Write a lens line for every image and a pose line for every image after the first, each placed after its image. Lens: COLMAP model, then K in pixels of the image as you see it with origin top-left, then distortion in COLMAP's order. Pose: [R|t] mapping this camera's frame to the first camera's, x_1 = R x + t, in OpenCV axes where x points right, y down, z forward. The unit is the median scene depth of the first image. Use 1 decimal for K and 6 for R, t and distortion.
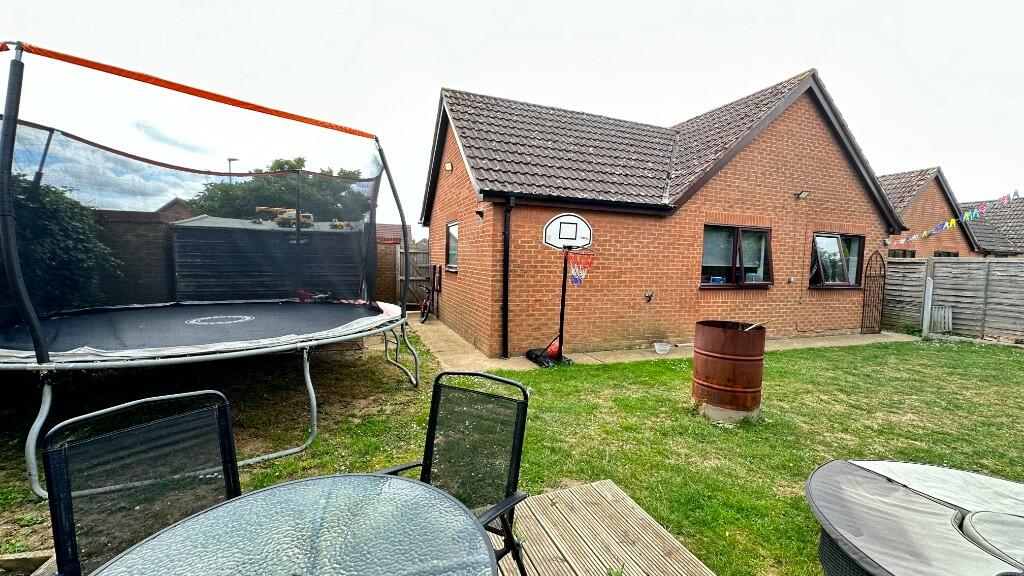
lens RADIAL K [[407.8, 0, 512.0], [0, 407.8, 288.0], [0, 0, 1]] dist [-0.001839, -0.000346]
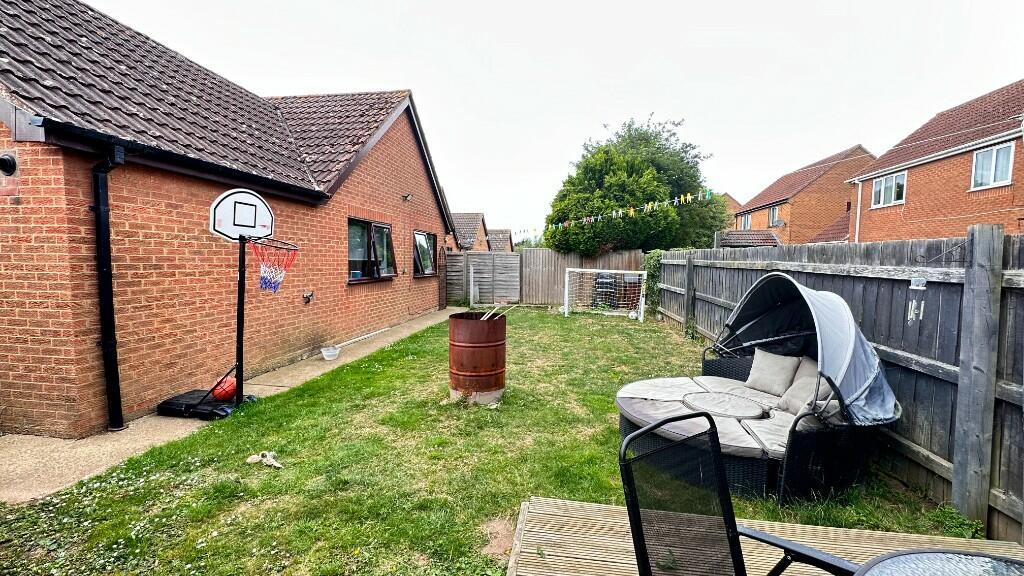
lens RADIAL K [[407.8, 0, 512.0], [0, 407.8, 288.0], [0, 0, 1]] dist [-0.001839, -0.000346]
pose [[0.491923, -0.076396, 0.867281, -0.236481], [0.058799, 0.996784, 0.054453, -0.024465], [-0.868651, 0.024208, 0.494833, 0.243745]]
